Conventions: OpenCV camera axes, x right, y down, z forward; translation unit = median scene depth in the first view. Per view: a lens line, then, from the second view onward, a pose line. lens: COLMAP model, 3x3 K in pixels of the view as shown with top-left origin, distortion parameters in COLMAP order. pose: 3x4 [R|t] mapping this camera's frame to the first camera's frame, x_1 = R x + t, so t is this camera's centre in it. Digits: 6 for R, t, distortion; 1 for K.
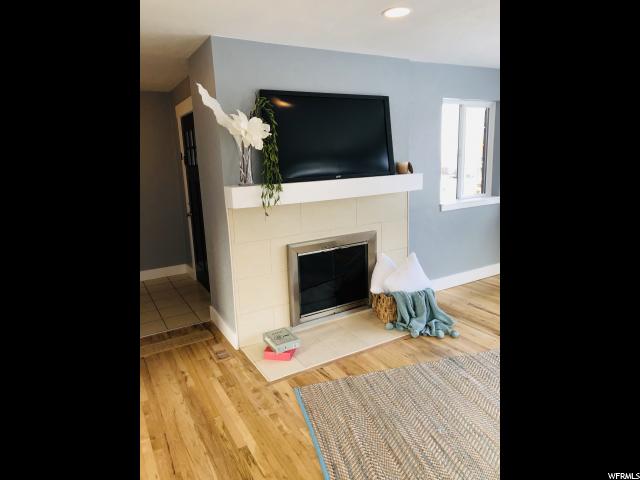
lens RADIAL K [[391.6, 0, 318.3], [0, 391.6, 233.5], [0, 0, 1]] dist [0.017753, -0.000185]
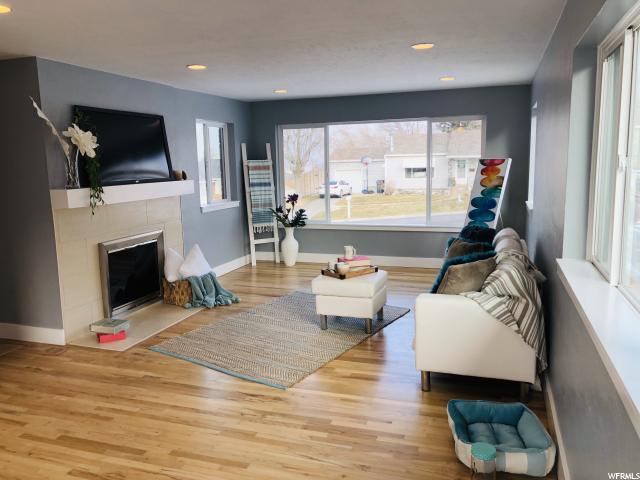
lens RADIAL K [[518.5, 0, 320.2], [0, 518.5, 232.4], [0, 0, 1]] dist [0.013362, -0.000033]
pose [[0.756053, -0.070675, 0.650683, -0.534232], [0.121329, 0.992056, -0.033223, 0.117510], [-0.643166, 0.104065, 0.758622, -0.489553]]
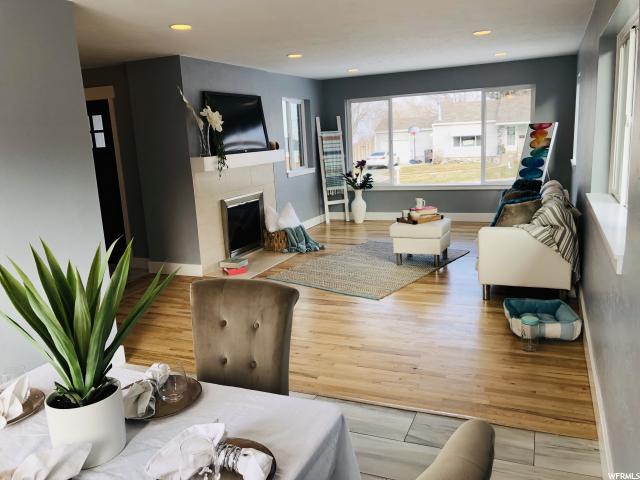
lens RADIAL K [[517.6, 0, 320.0], [0, 517.6, 240.0], [0, 0, 1]] dist [0.017432, -0.010389]
pose [[0.806788, -0.124063, 0.577670, -0.848039], [0.137552, 0.990281, 0.020570, 0.174202], [-0.574607, 0.062864, 0.816011, -0.682396]]
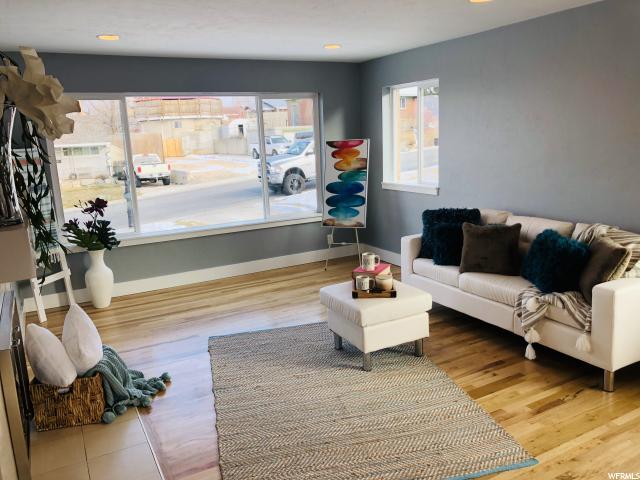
lens RADIAL K [[518.5, 0, 320.2], [0, 518.5, 232.4], [0, 0, 1]] dist [0.013362, -0.000033]
pose [[0.030042, -0.148282, 0.988489, -0.613750], [0.233791, 0.962546, 0.137285, -0.092957], [-0.971823, 0.226975, 0.063584, 0.545032]]
